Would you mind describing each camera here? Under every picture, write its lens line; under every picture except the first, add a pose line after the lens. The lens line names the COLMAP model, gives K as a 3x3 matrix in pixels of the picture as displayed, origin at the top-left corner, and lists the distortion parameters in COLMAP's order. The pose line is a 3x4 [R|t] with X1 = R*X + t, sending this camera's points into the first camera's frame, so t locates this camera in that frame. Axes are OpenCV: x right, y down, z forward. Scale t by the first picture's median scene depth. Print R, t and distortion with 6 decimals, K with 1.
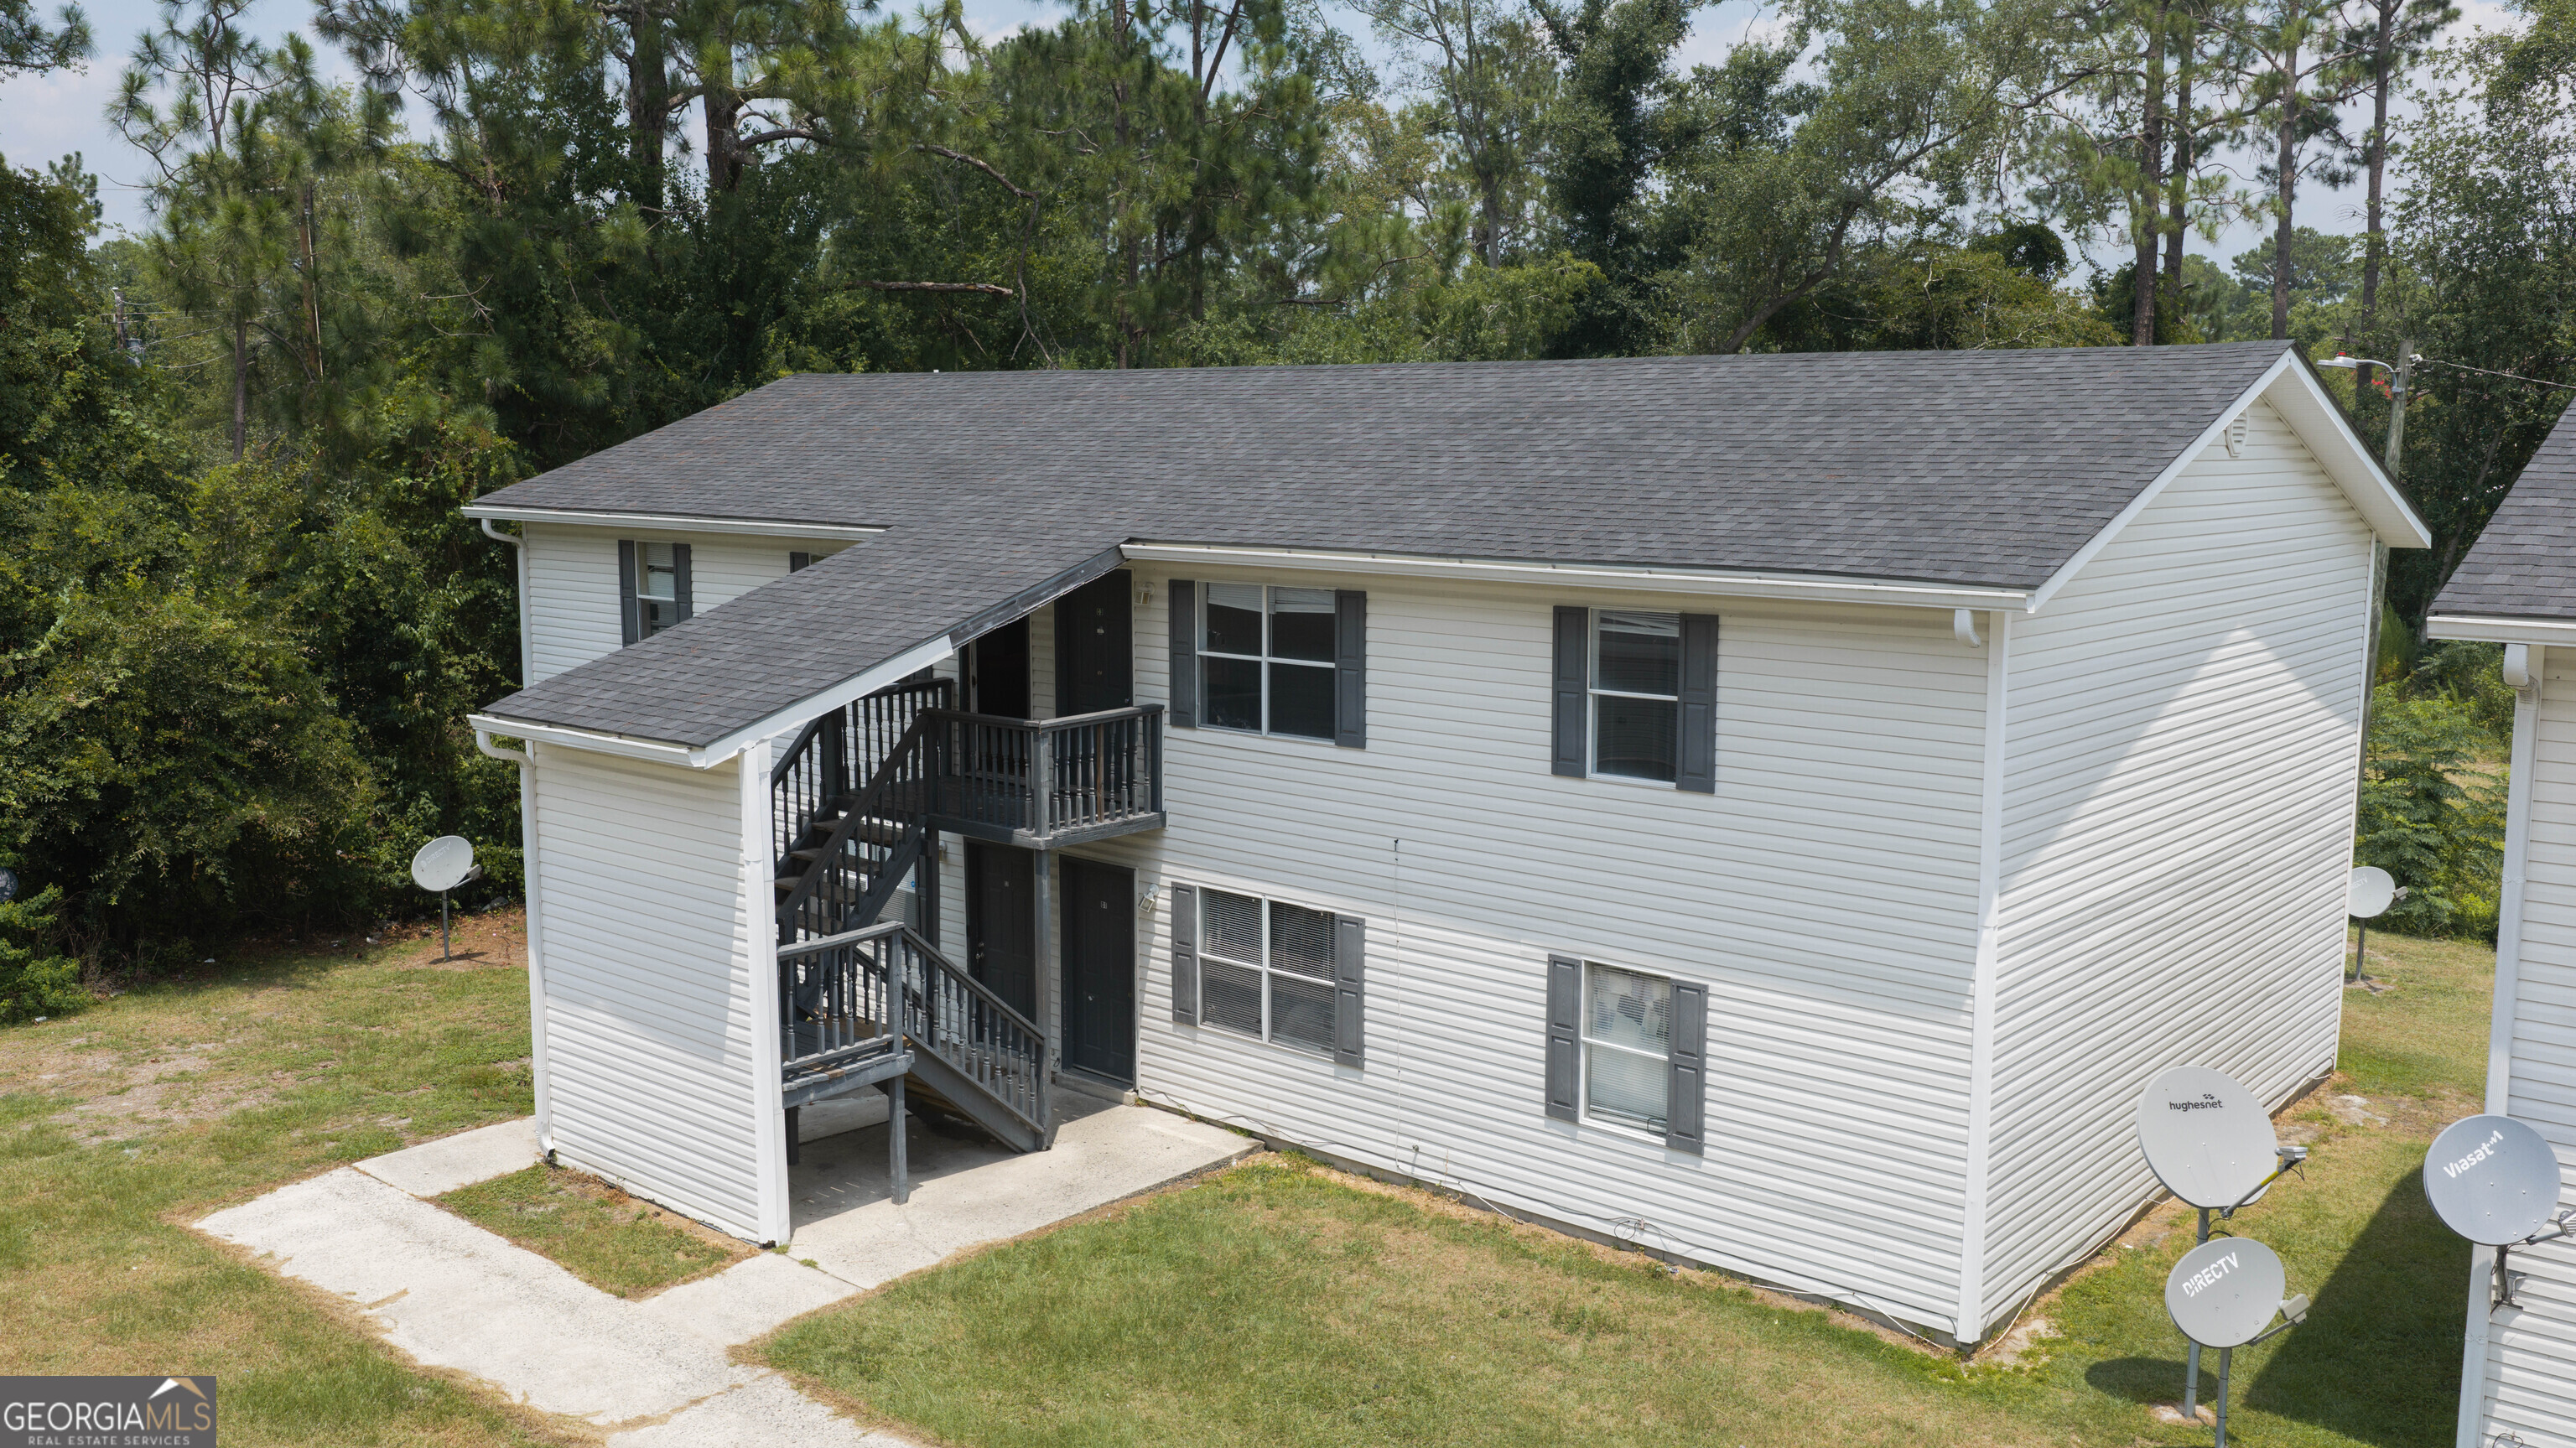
lens RADIAL K [[2129.9, 0, 1297.5], [0, 2129.9, 725.4], [0, 0, 1]] dist [0.034741, -0.061257]
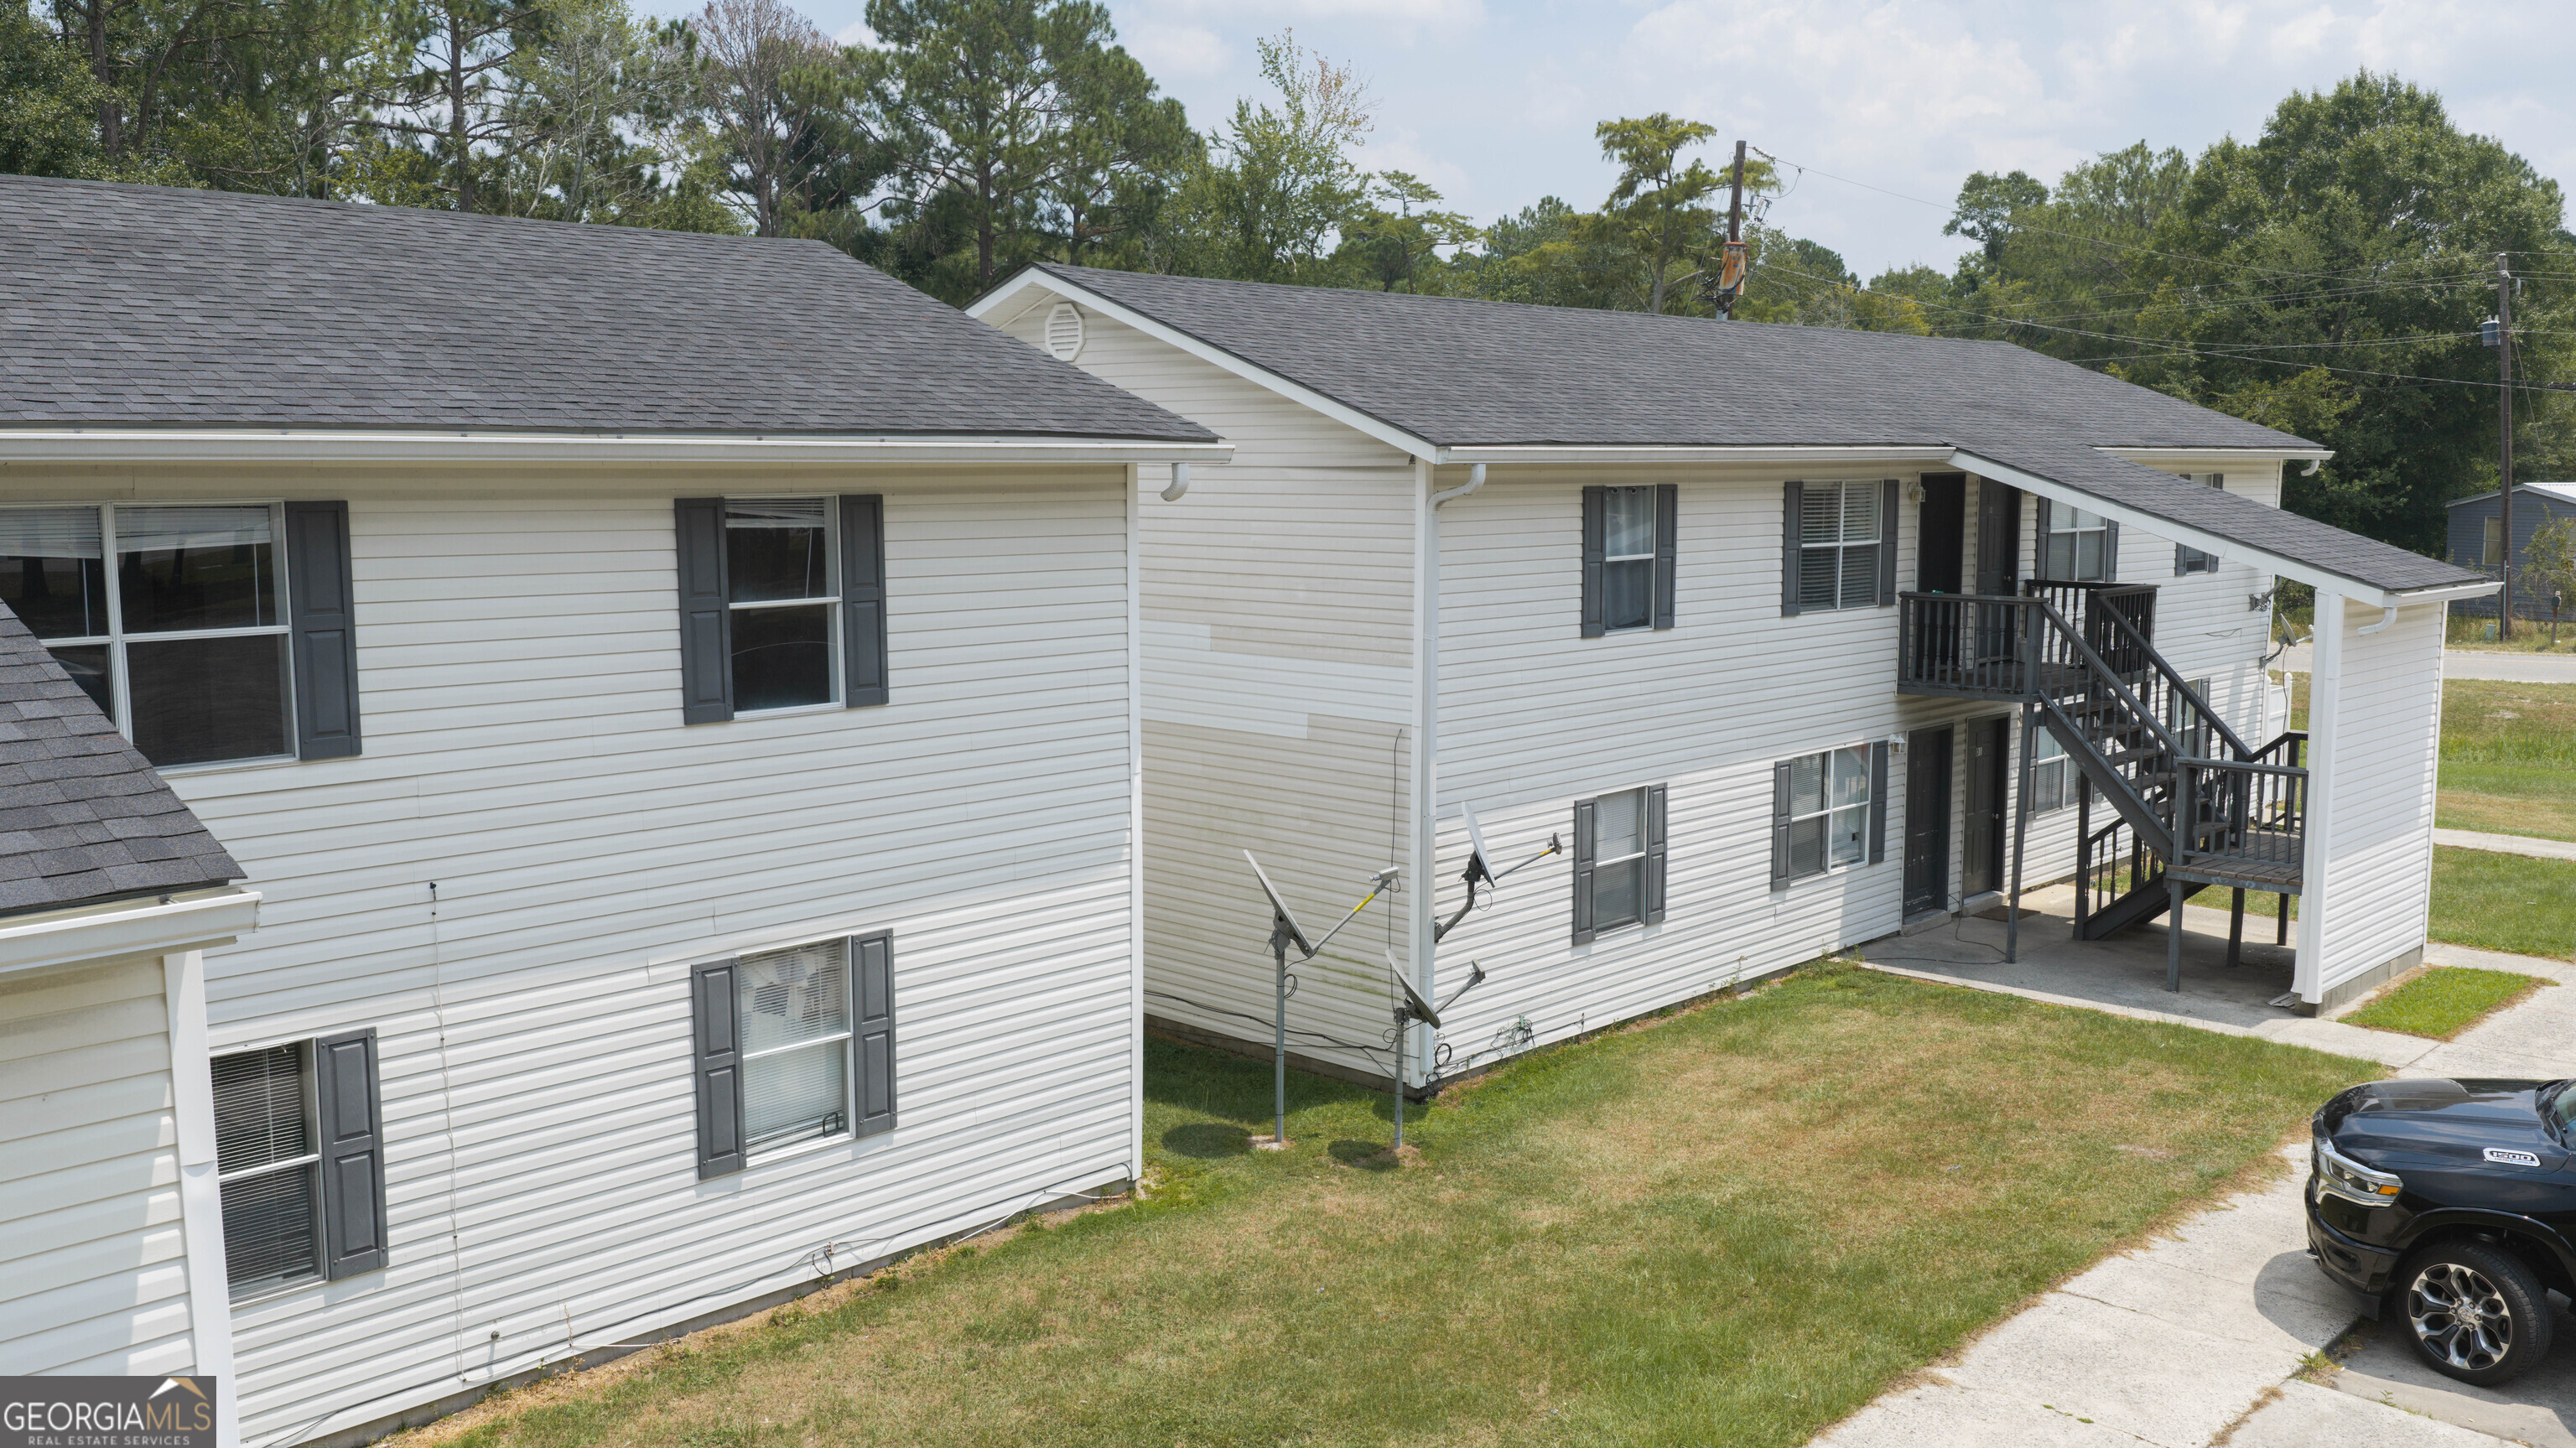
lens RADIAL K [[2129.9, 0, 1297.5], [0, 2129.9, 725.4], [0, 0, 1]] dist [0.034741, -0.061257]
pose [[0.055094, -0.123243, 0.990846, -0.571683], [0.141459, 0.983307, 0.114440, -0.030242], [-0.988410, 0.133859, 0.071608, 0.682625]]
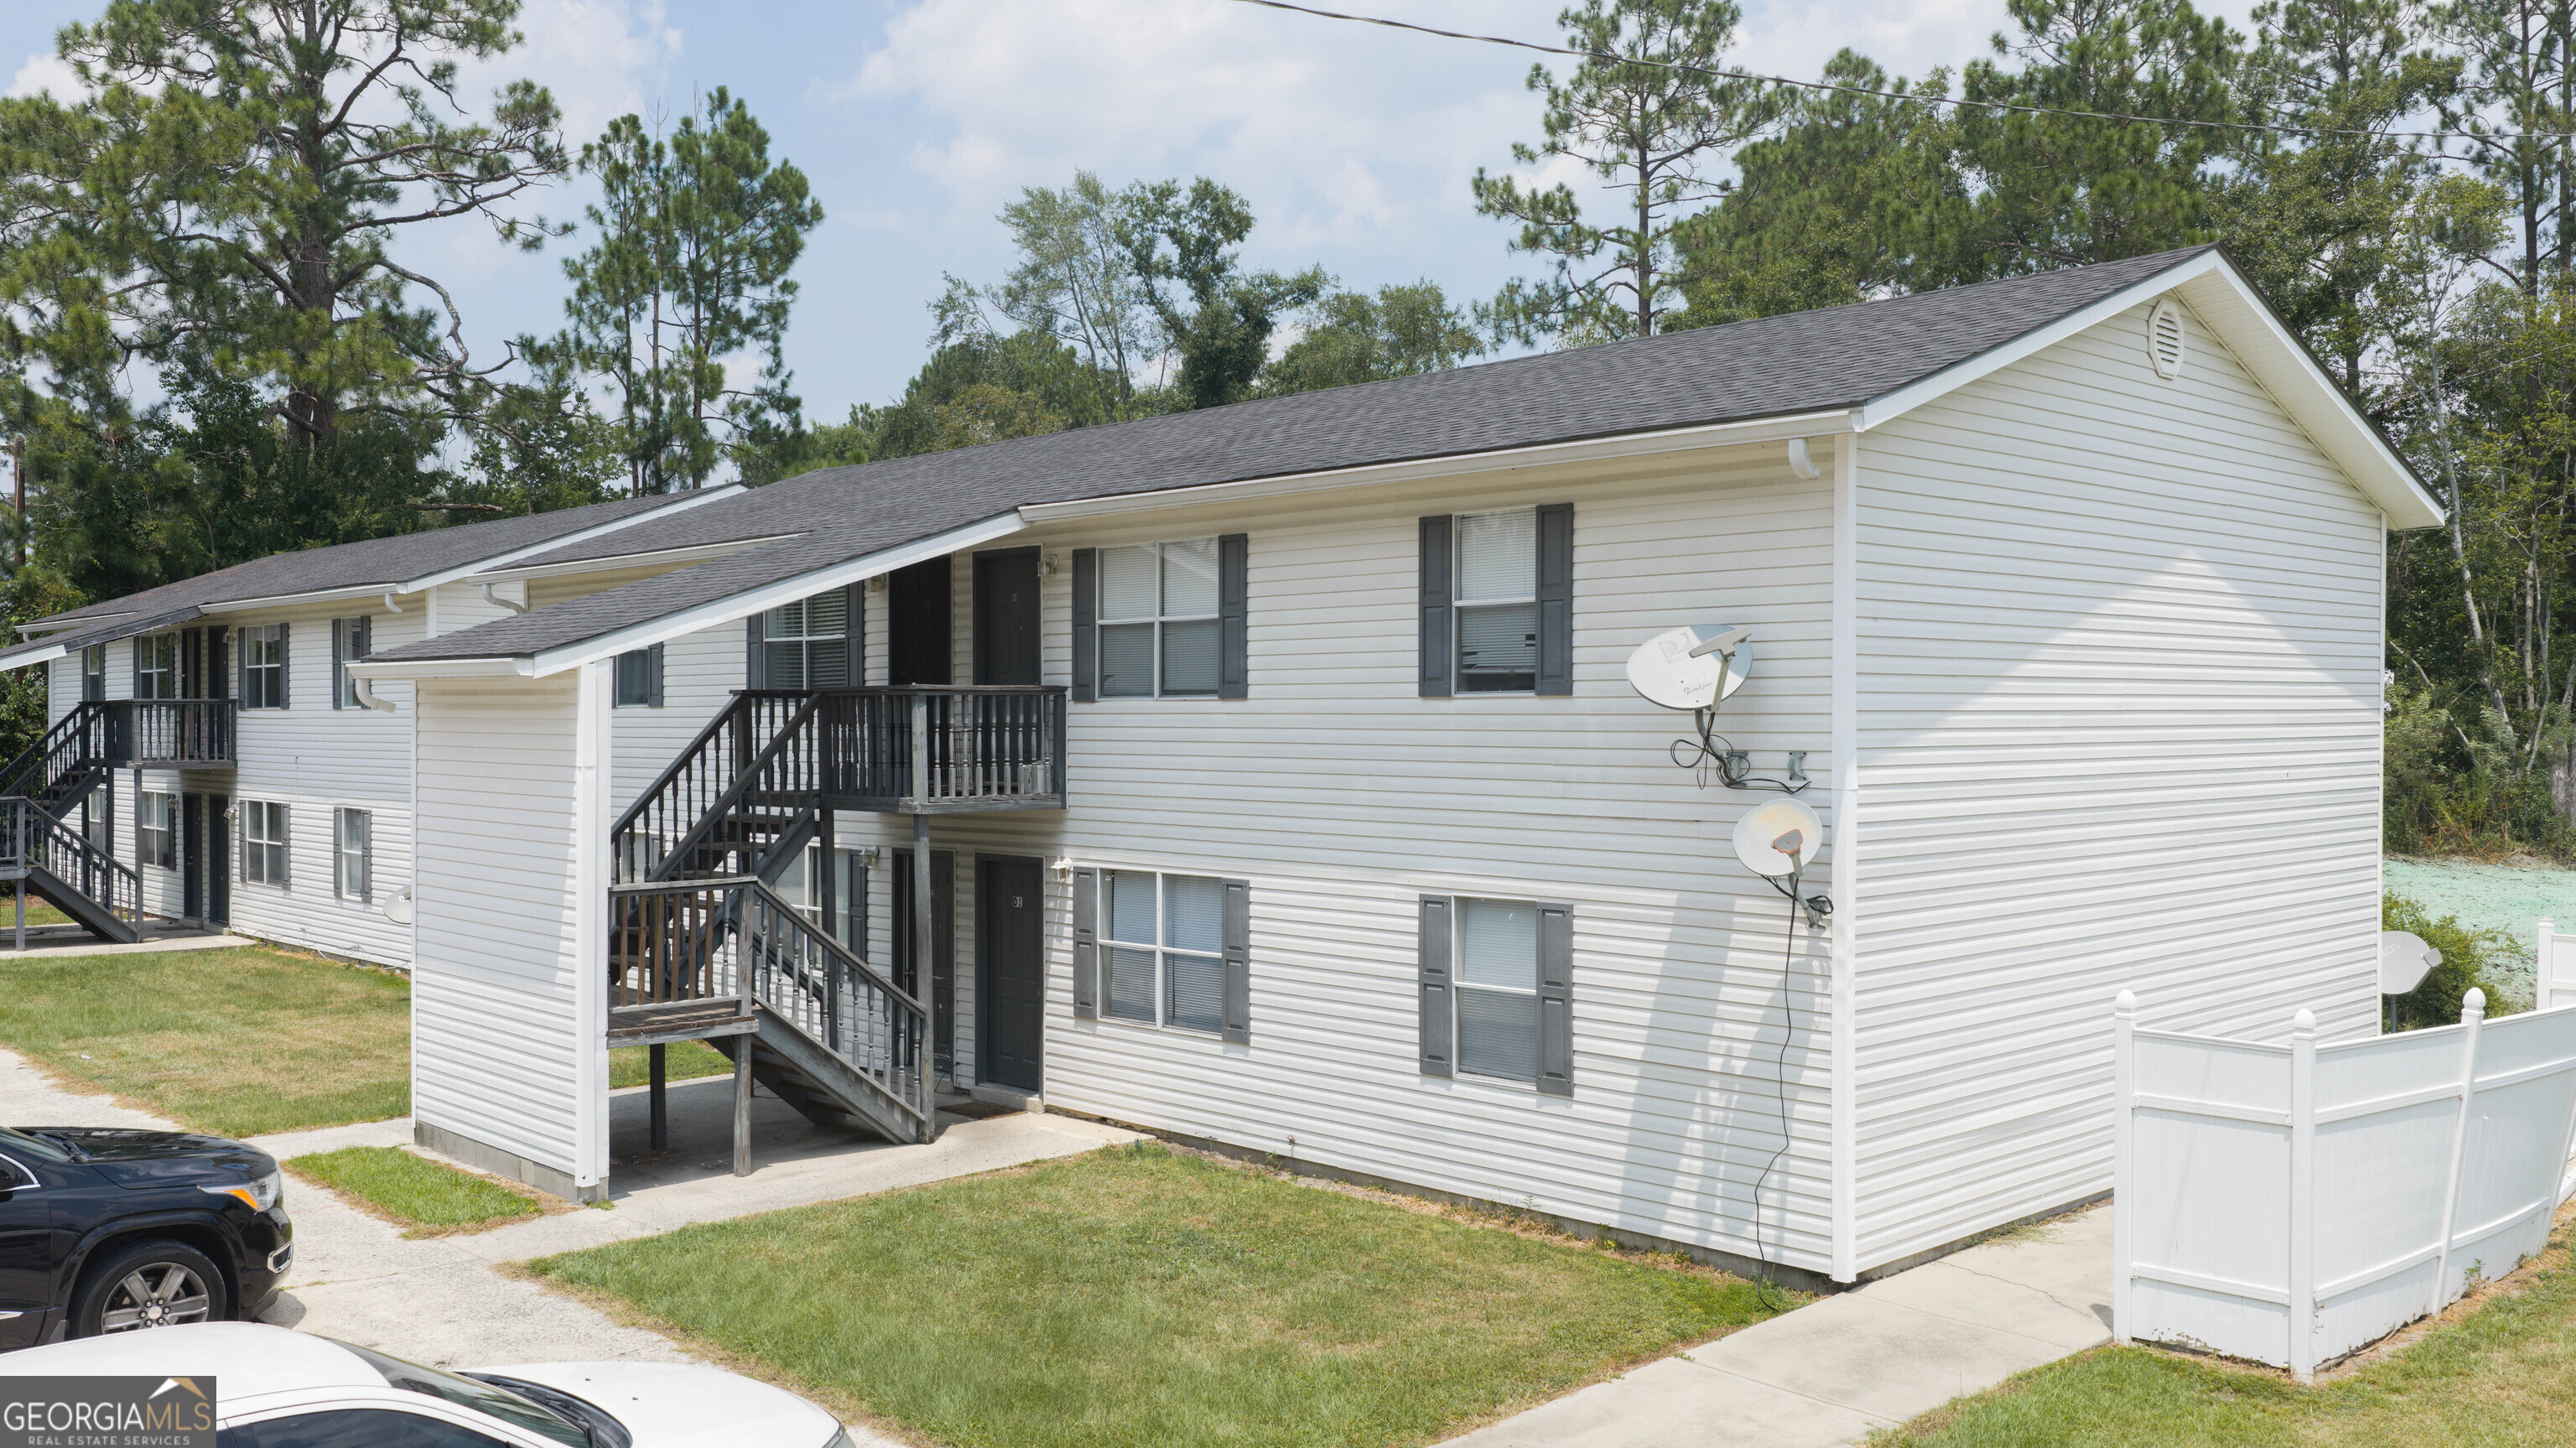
lens RADIAL K [[2129.9, 0, 1297.5], [0, 2129.9, 725.4], [0, 0, 1]] dist [0.034741, -0.061257]
pose [[0.995464, -0.002922, -0.095091, 1.067887], [-0.009876, 0.990953, -0.133845, 0.262365], [0.094621, 0.134177, 0.986430, -0.726990]]
